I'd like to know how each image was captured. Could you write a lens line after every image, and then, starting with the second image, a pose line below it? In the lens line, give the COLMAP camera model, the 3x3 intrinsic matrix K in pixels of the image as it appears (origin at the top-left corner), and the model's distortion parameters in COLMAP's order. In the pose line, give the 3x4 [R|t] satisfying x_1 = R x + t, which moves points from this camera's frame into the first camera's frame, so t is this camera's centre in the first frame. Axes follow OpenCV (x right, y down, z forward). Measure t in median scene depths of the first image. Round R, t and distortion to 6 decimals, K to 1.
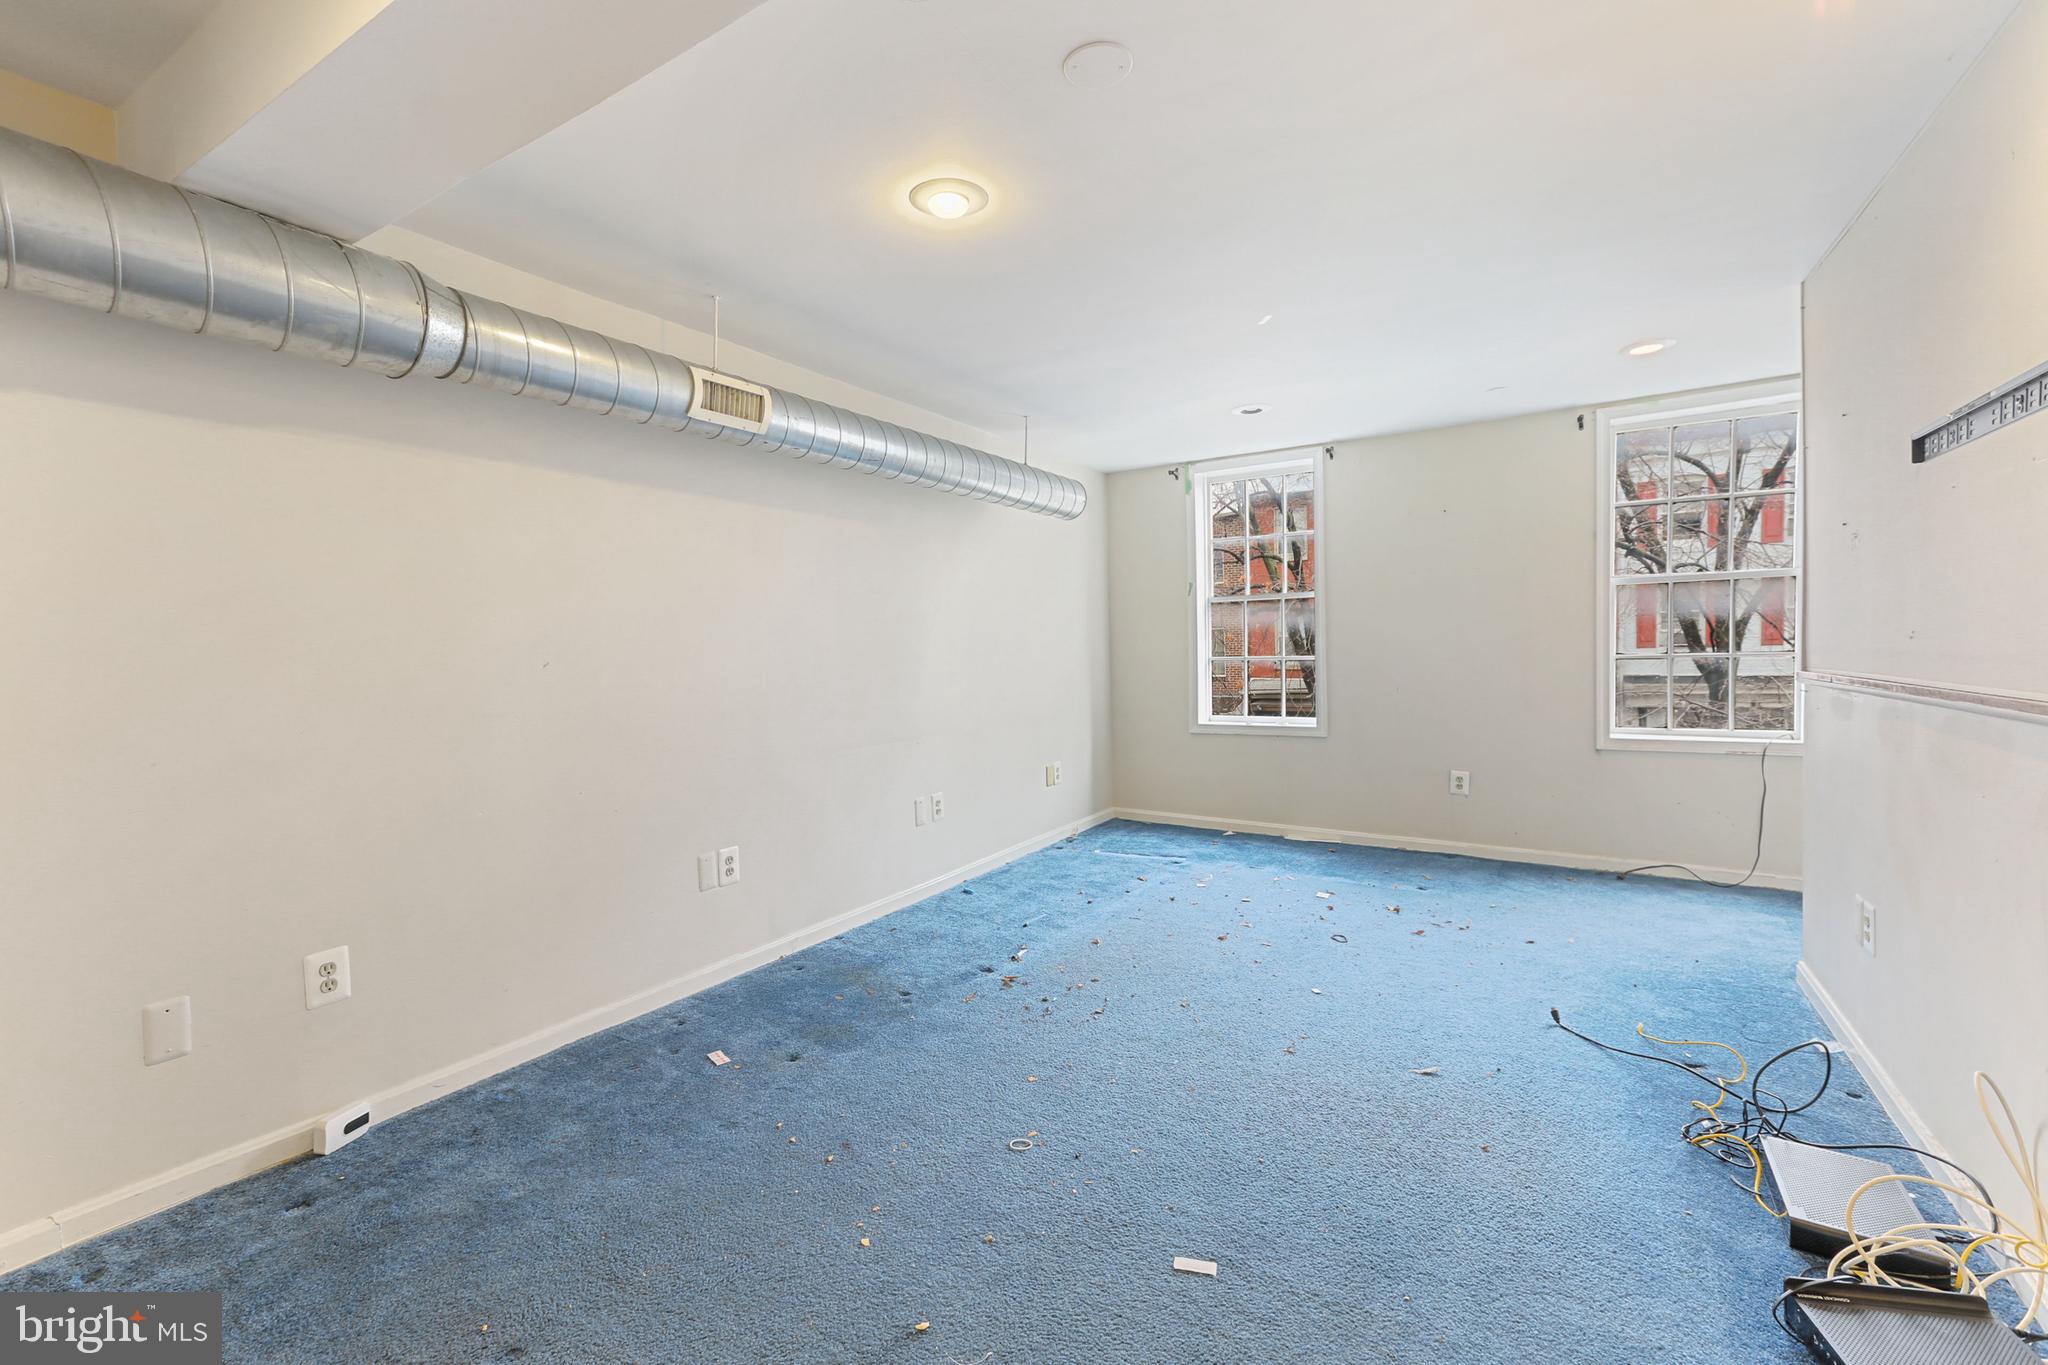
lens RADIAL K [[938.9, 0, 1030.6], [0, 938.9, 672.7], [0, 0, 1]] dist [-0.018447, 0.006725]
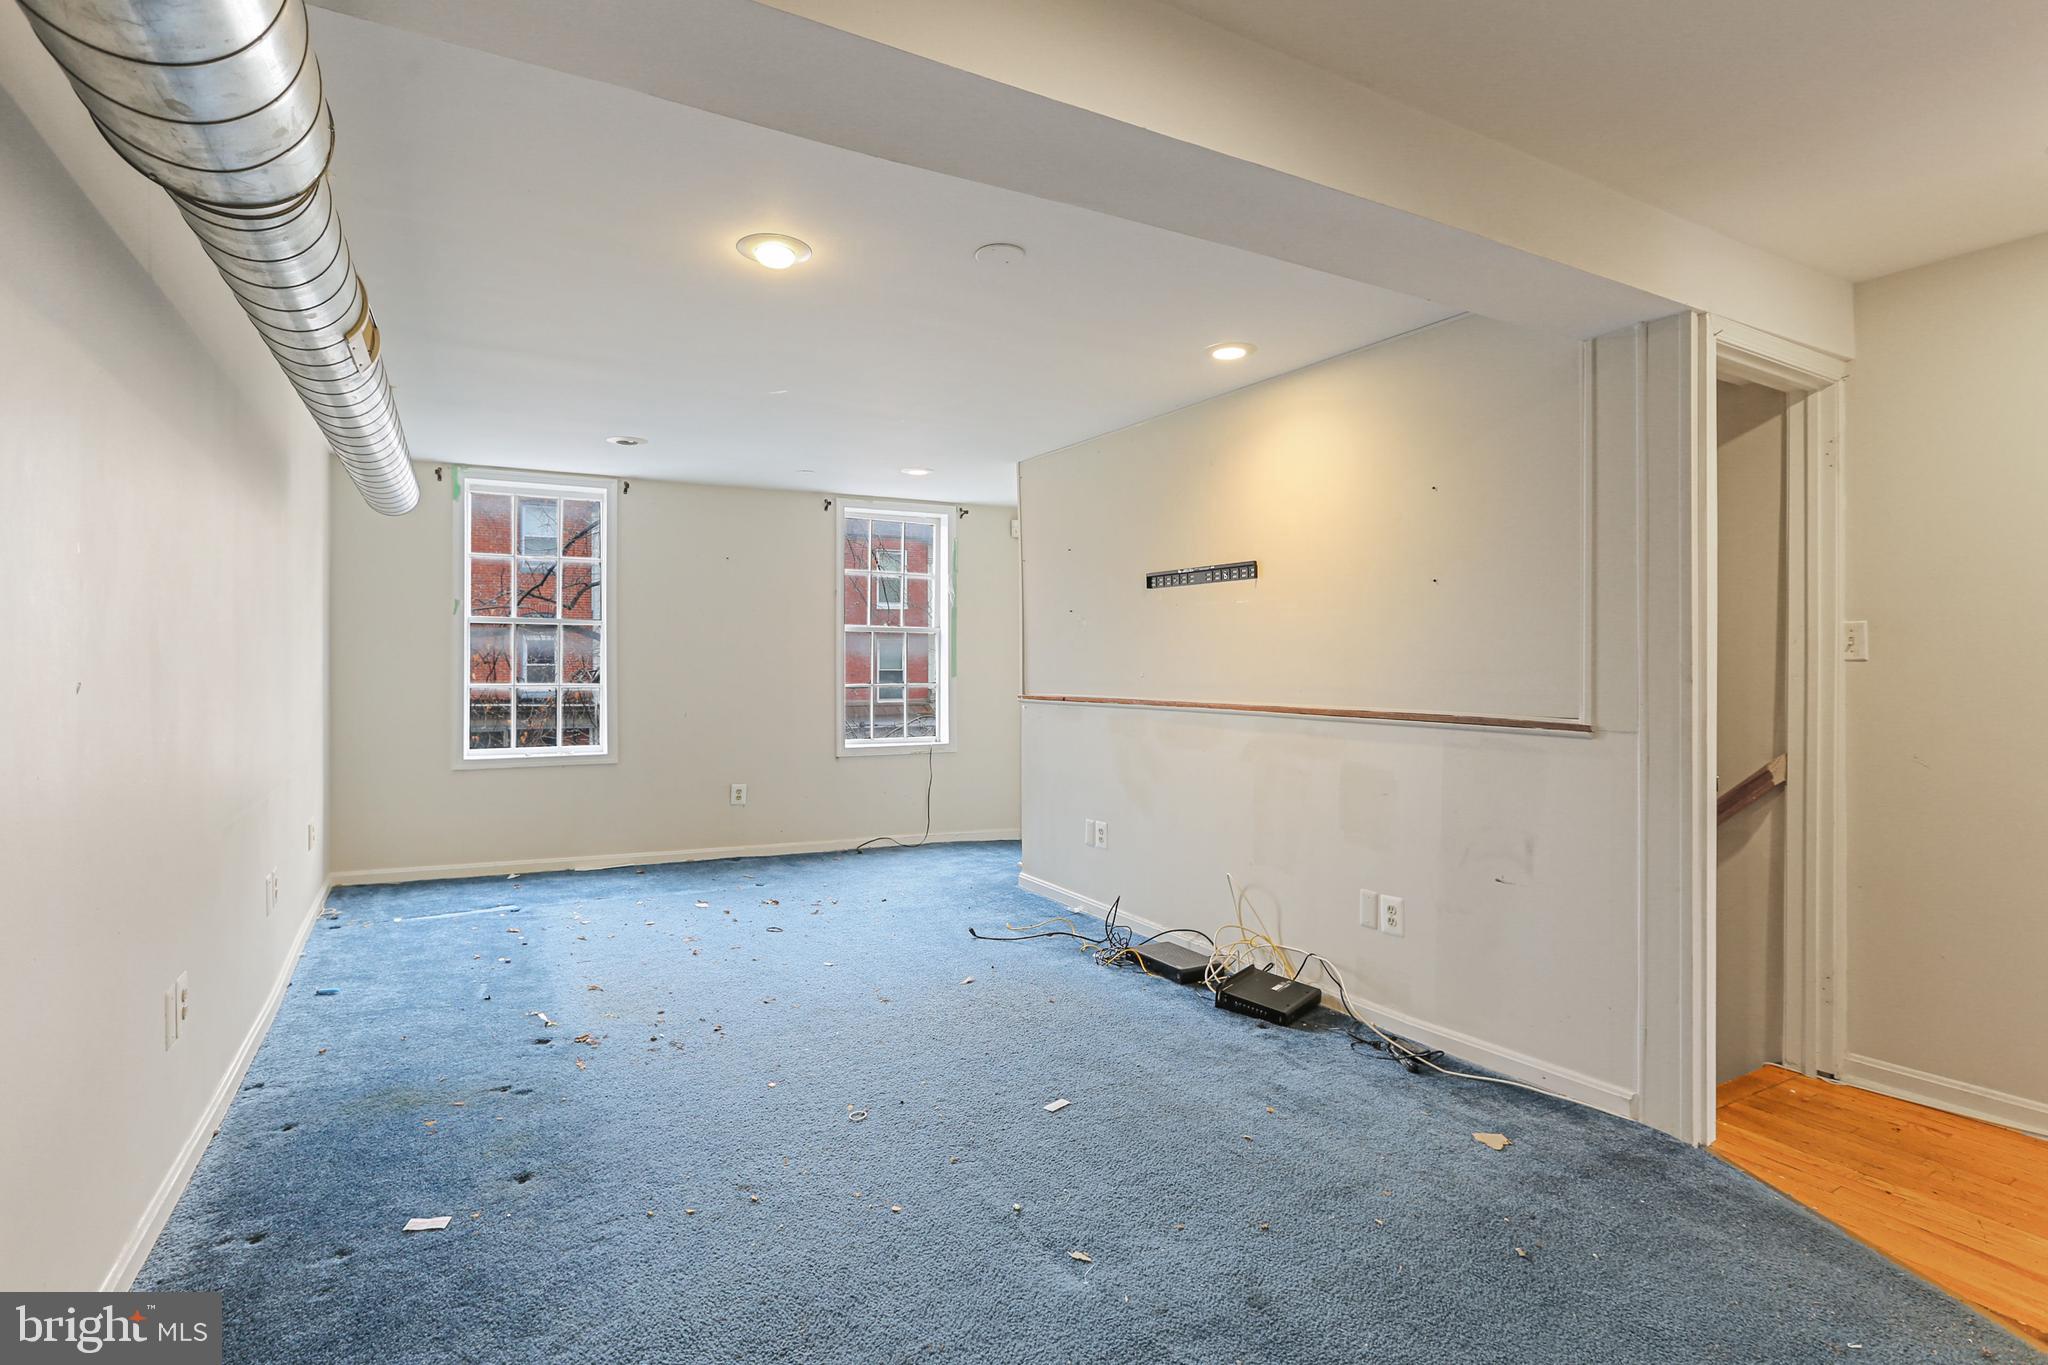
lens RADIAL K [[938.9, 0, 1057.0], [0, 938.9, 675.8], [0, 0, 1]] dist [-0.018447, 0.006725]
pose [[0.465048, 0.015654, 0.885147, -0.389115], [0.009048, 0.999707, -0.022434, 0.000267], [-0.885239, 0.018442, 0.464770, 0.107766]]
